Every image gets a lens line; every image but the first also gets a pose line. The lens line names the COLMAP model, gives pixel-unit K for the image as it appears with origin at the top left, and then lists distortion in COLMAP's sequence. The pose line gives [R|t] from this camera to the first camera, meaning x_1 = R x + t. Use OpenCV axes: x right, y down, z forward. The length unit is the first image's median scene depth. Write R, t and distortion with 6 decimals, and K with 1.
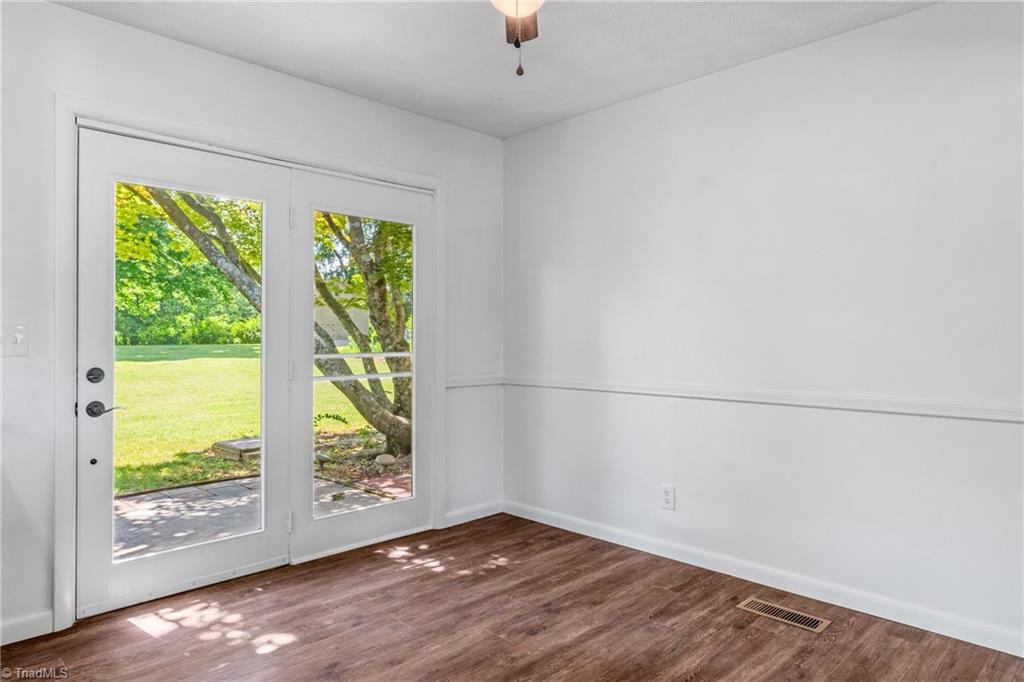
lens RADIAL K [[647.1, 0, 514.0], [0, 647.1, 330.1], [0, 0, 1]] dist [0.002193, 0.001592]
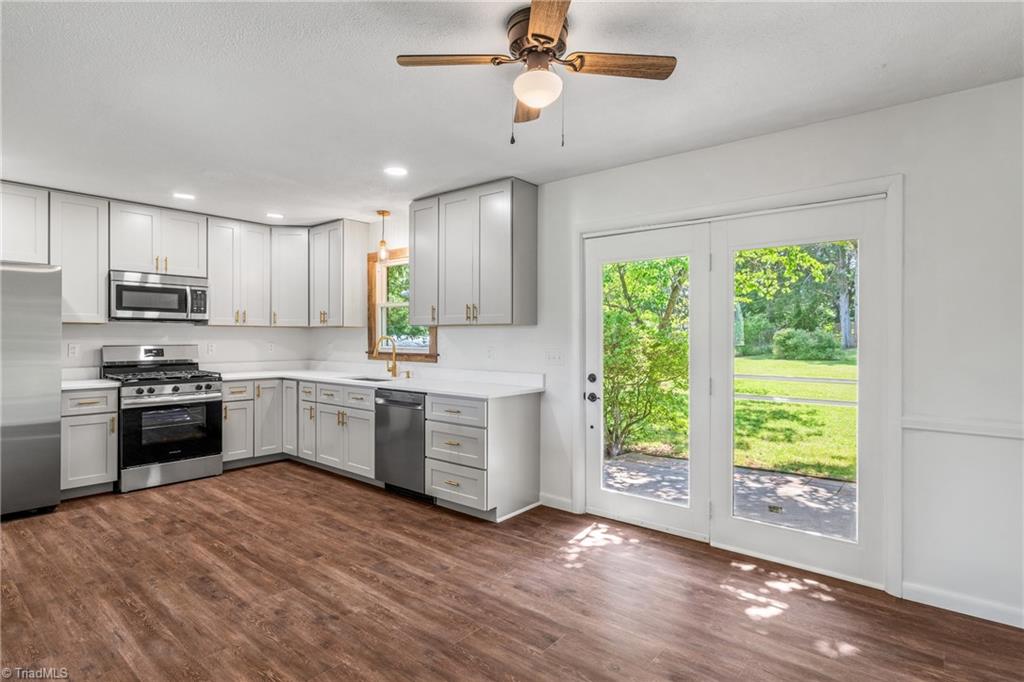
lens RADIAL K [[518.2, 0, 510.8], [0, 518.2, 340.3], [0, 0, 1]] dist [0.004410, -0.004522]
pose [[0.093801, 0.001609, -0.995590, 0.659439], [0.003519, 0.999992, 0.001947, -0.032493], [0.995585, -0.003686, 0.093794, 0.586409]]
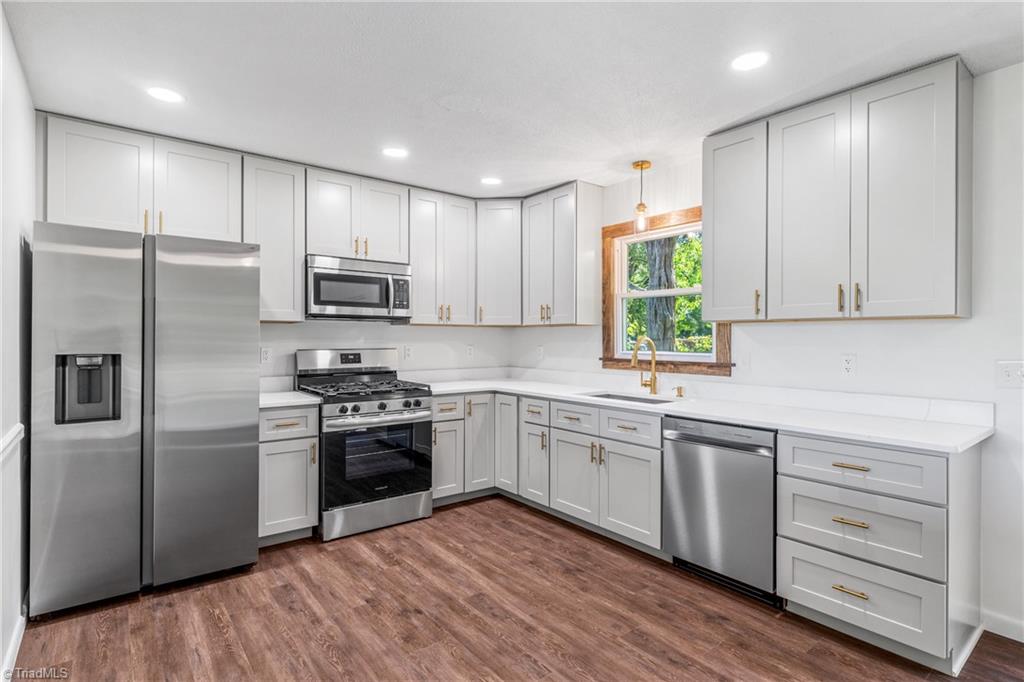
lens RADIAL K [[518.2, 0, 514.3], [0, 518.2, 337.4], [0, 0, 1]] dist [0.004410, -0.004522]
pose [[-0.117972, -0.001156, -0.993016, 0.177261], [0.005907, 0.999981, -0.001866, -0.042964], [0.992999, -0.006086, -0.117963, 0.181895]]
